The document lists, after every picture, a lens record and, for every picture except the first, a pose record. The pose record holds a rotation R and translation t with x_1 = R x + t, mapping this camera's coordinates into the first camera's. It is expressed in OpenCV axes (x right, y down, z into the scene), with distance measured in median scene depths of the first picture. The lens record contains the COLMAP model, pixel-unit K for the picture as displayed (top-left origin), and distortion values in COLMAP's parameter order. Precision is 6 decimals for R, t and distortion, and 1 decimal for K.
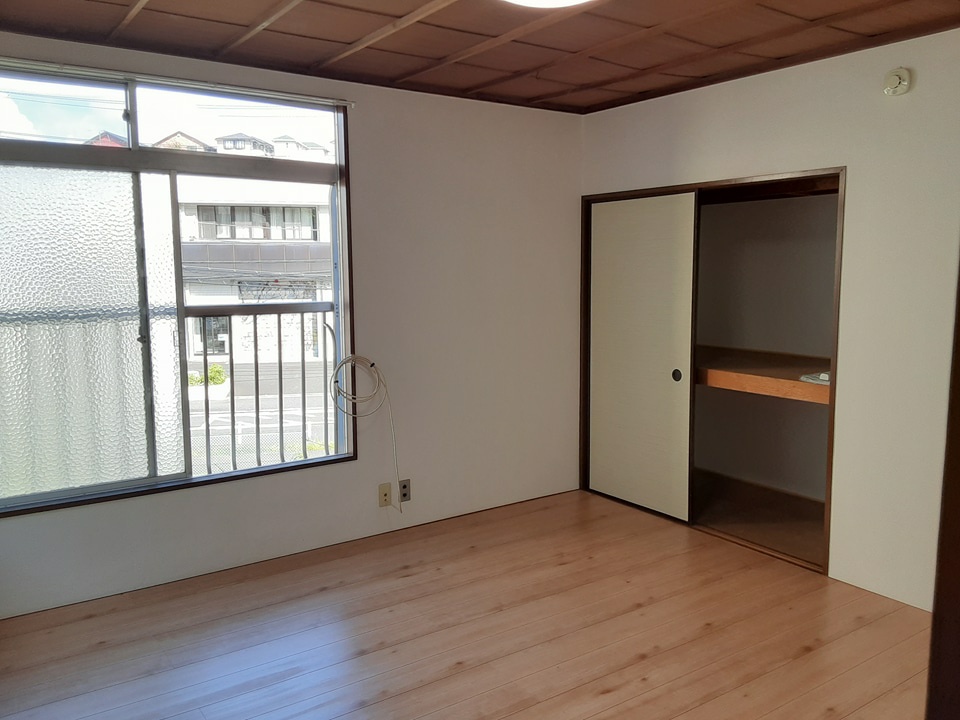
lens RADIAL K [[766.1, 0, 489.1], [0, 766.1, 363.5], [0, 0, 1]] dist [0.109718, -0.173499]
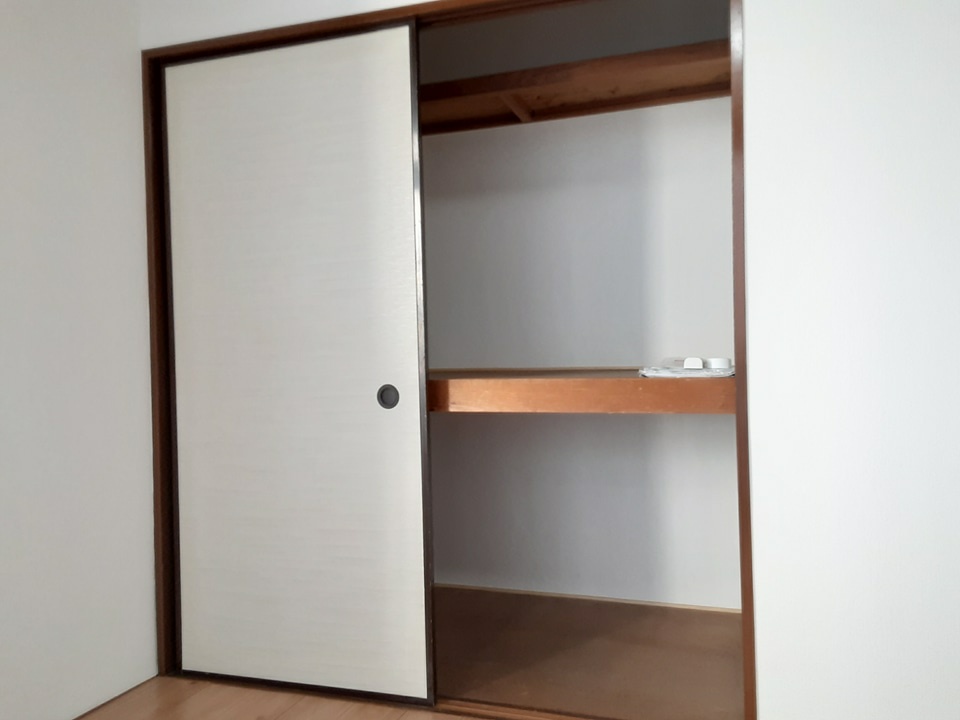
lens RADIAL K [[766.1, 0, 489.1], [0, 766.1, 363.5], [0, 0, 1]] dist [0.109718, -0.173499]
pose [[0.809771, -0.012439, 0.586614, 0.008222], [0.091933, 0.990117, -0.105911, 0.056143], [-0.579499, 0.139693, 0.802911, 0.594034]]
